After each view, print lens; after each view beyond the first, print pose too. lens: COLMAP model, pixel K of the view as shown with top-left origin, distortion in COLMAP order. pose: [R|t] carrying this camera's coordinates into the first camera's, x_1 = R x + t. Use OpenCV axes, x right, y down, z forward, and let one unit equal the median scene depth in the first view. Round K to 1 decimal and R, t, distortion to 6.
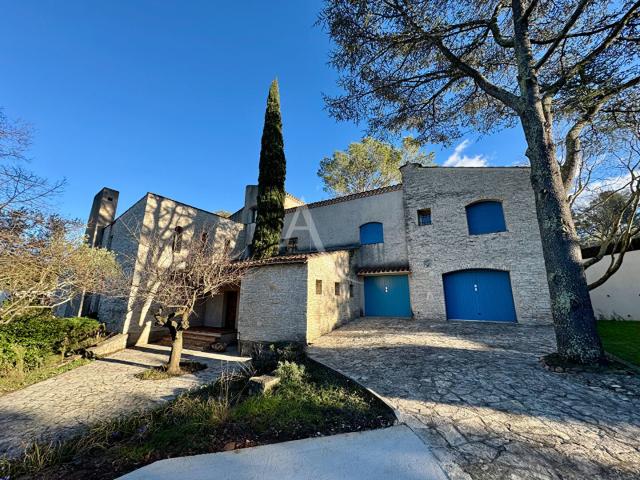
lens RADIAL K [[256.5, 0, 320.0], [0, 256.5, 240.0], [0, 0, 1]] dist [0.000996, 0.000365]
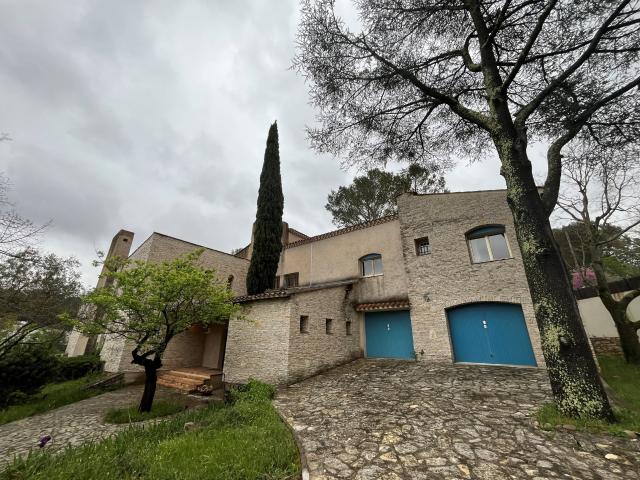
lens RADIAL K [[262.1, 0, 320.0], [0, 262.1, 240.0], [0, 0, 1]] dist [0.001169, -0.000471]
pose [[0.995124, -0.035004, -0.092207, 0.140326], [0.022057, 0.990207, -0.137854, 0.012288], [0.096129, 0.135148, 0.986151, 0.023564]]
